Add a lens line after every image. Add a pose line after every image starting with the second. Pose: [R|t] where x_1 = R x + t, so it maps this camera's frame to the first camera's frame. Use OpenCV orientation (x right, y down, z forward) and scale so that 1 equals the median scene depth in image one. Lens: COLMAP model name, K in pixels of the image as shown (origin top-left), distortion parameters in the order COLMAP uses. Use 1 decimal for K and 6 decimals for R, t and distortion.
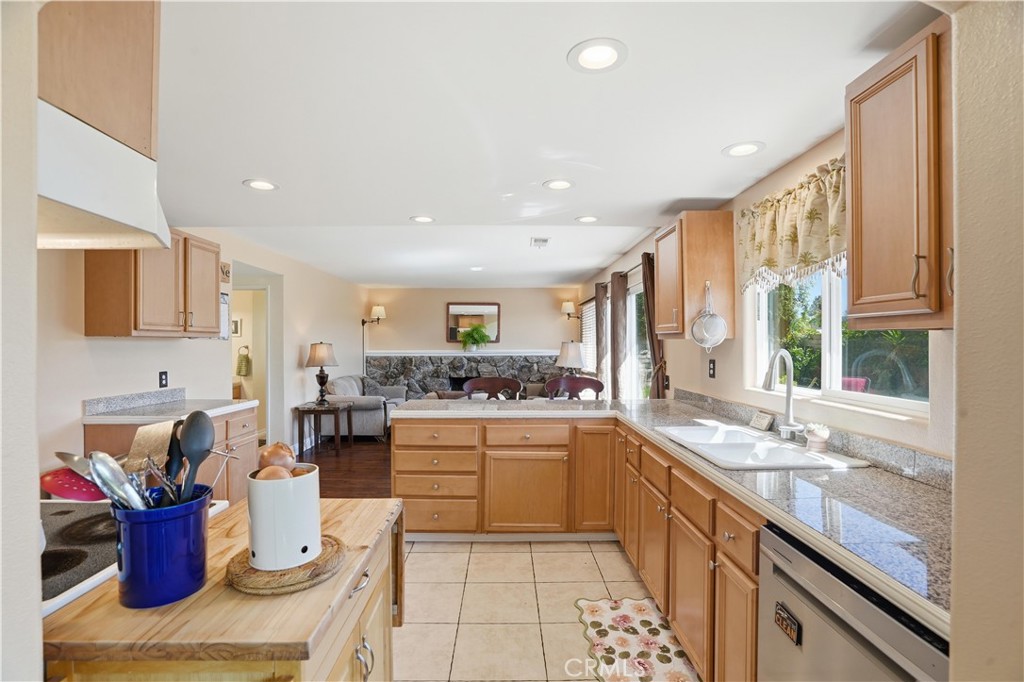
lens RADIAL K [[476.2, 0, 508.8], [0, 476.2, 344.7], [0, 0, 1]] dist [-0.054800, 0.016887]
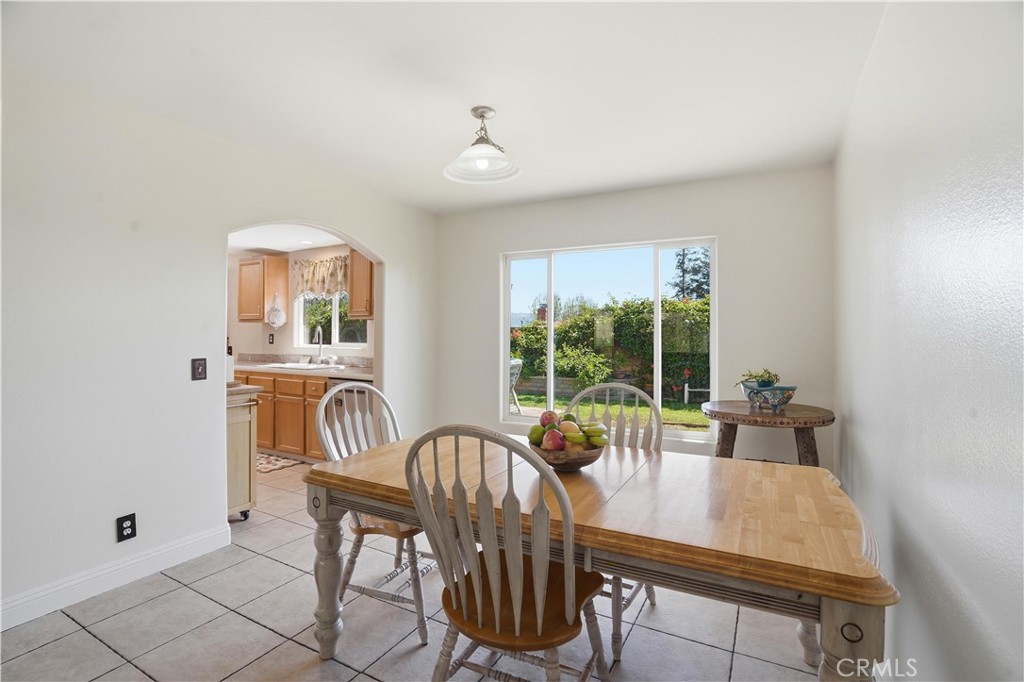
lens RADIAL K [[539.1, 0, 512.0], [0, 539.1, 341.0], [0, 0, 1]] dist [-0.055058, 0.000226]
pose [[0.517620, 0.000295, 0.855611, -1.325240], [-0.005506, 0.999980, 0.002986, 0.073521], [-0.855593, -0.006256, 0.517611, -1.350450]]
